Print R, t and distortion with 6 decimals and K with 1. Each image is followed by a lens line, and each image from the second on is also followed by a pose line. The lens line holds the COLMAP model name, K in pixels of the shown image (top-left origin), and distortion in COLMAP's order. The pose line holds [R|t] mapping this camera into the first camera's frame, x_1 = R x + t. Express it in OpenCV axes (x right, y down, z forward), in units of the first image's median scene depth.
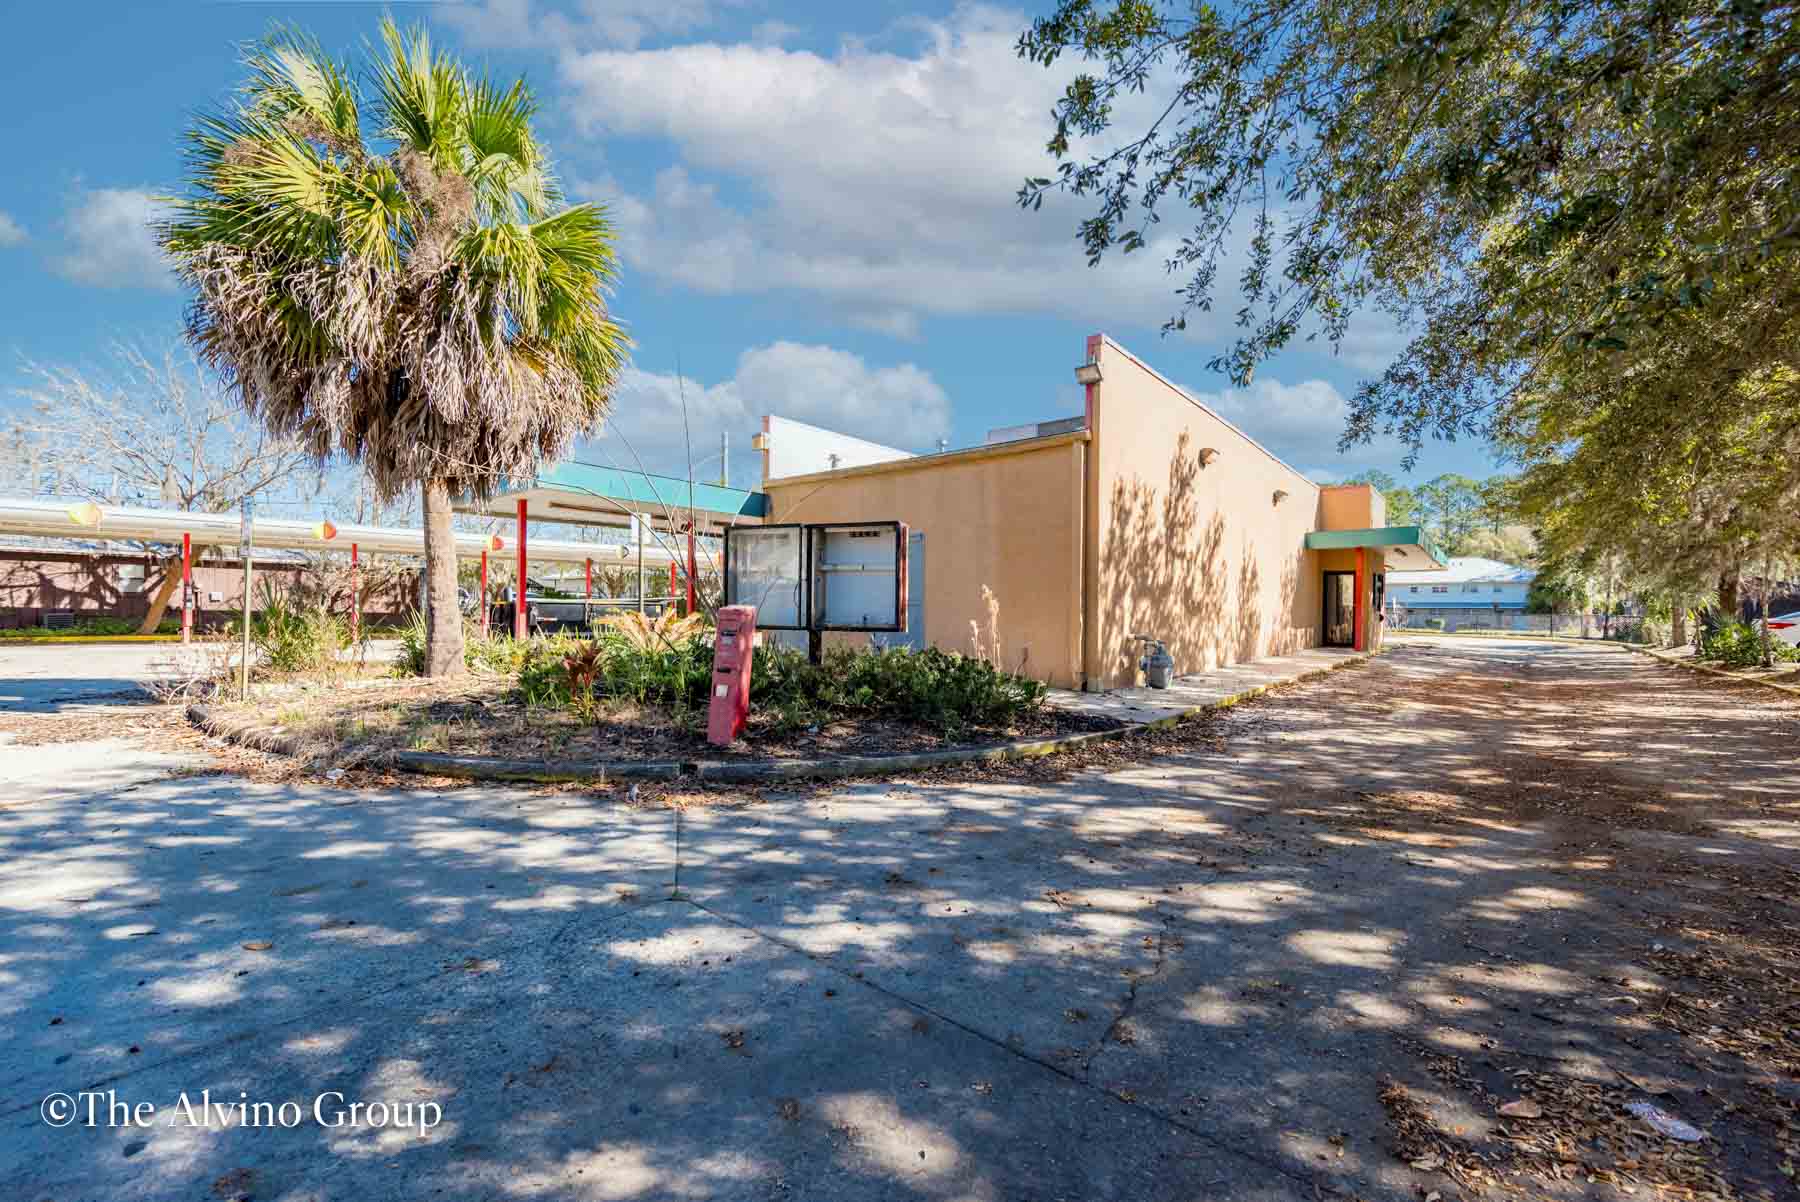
lens RADIAL K [[725.0, 0, 900.0], [0, 725.0, 601.0], [0, 0, 1]] dist [0.012390, 0.000090]
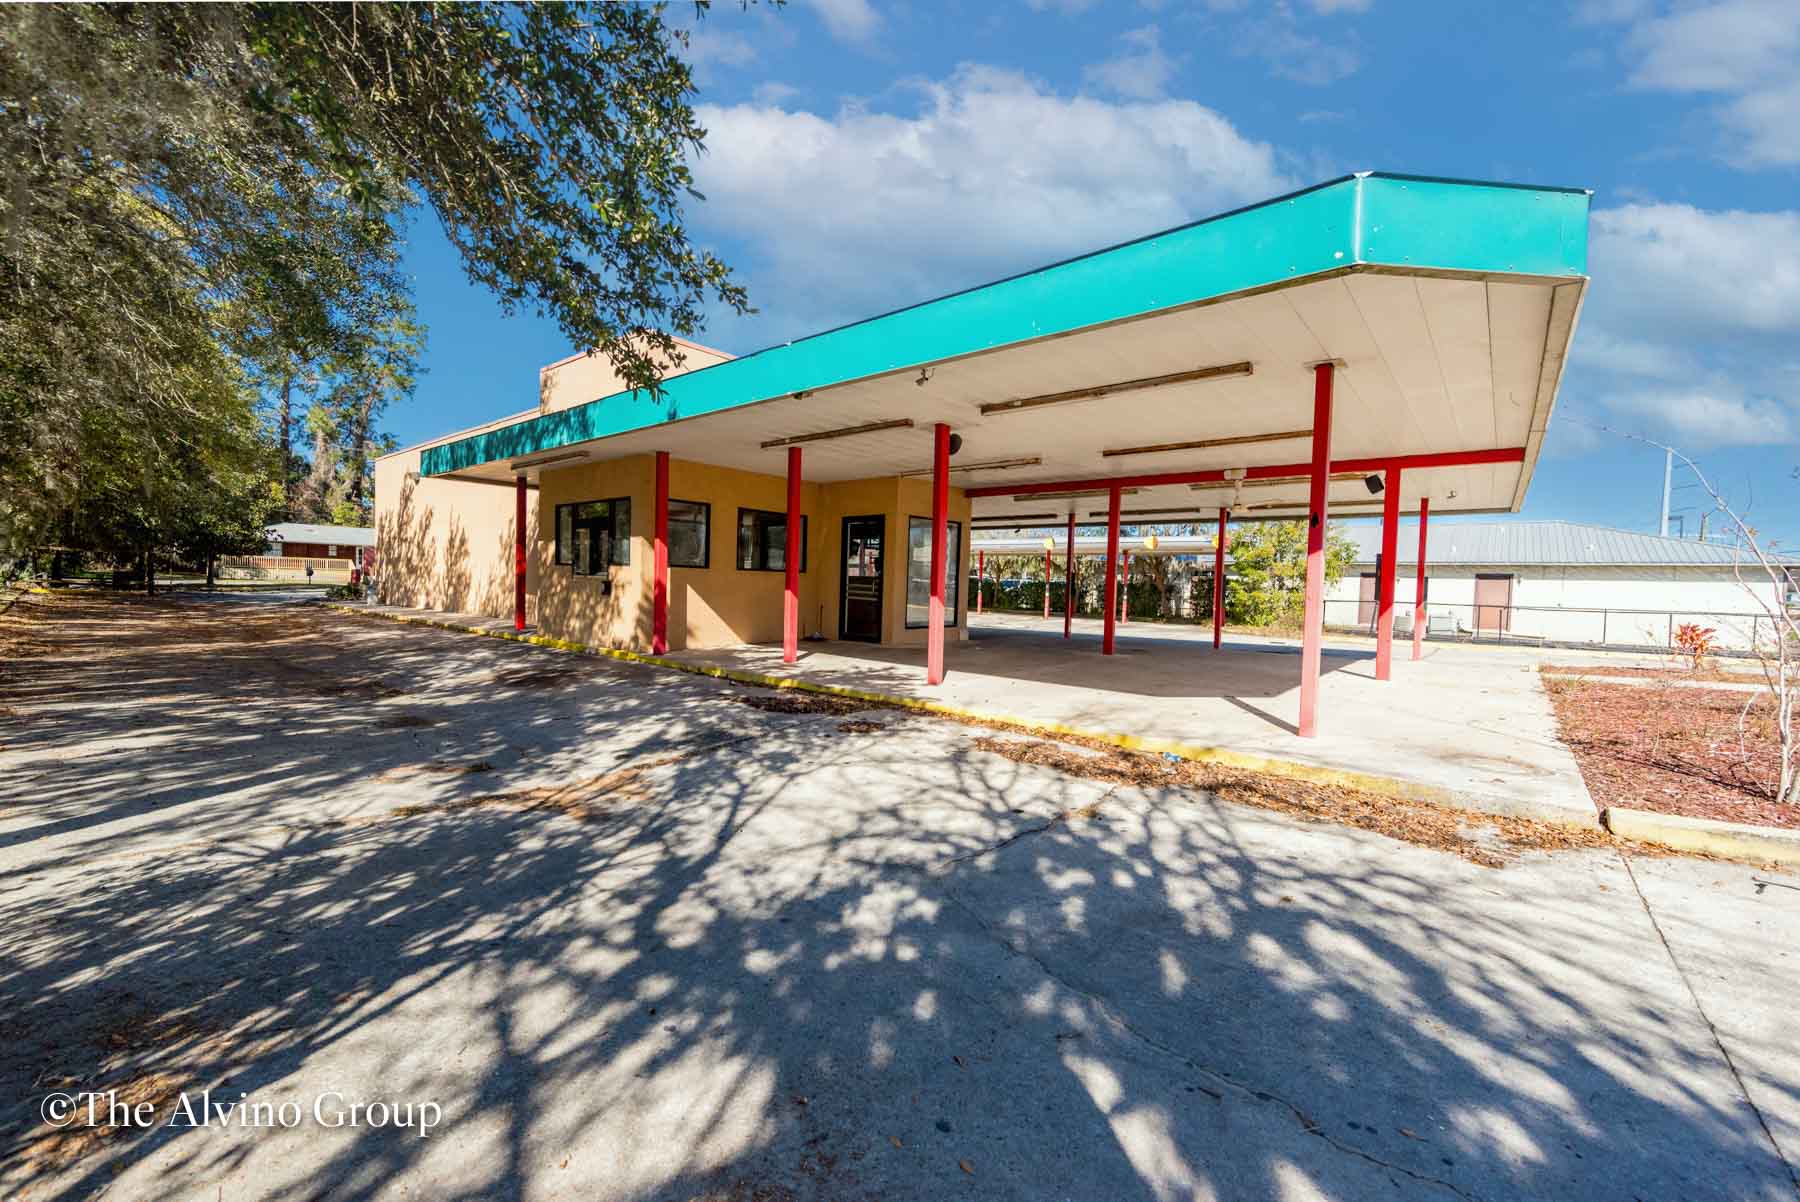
lens RADIAL K [[725.0, 0, 900.0], [0, 725.0, 601.0], [0, 0, 1]] dist [0.012390, 0.000090]
pose [[-0.018460, -0.003020, -0.999825, 1.933459], [-0.030817, 0.999522, -0.002450, 0.048688], [0.999355, 0.030767, -0.018544, 2.013031]]
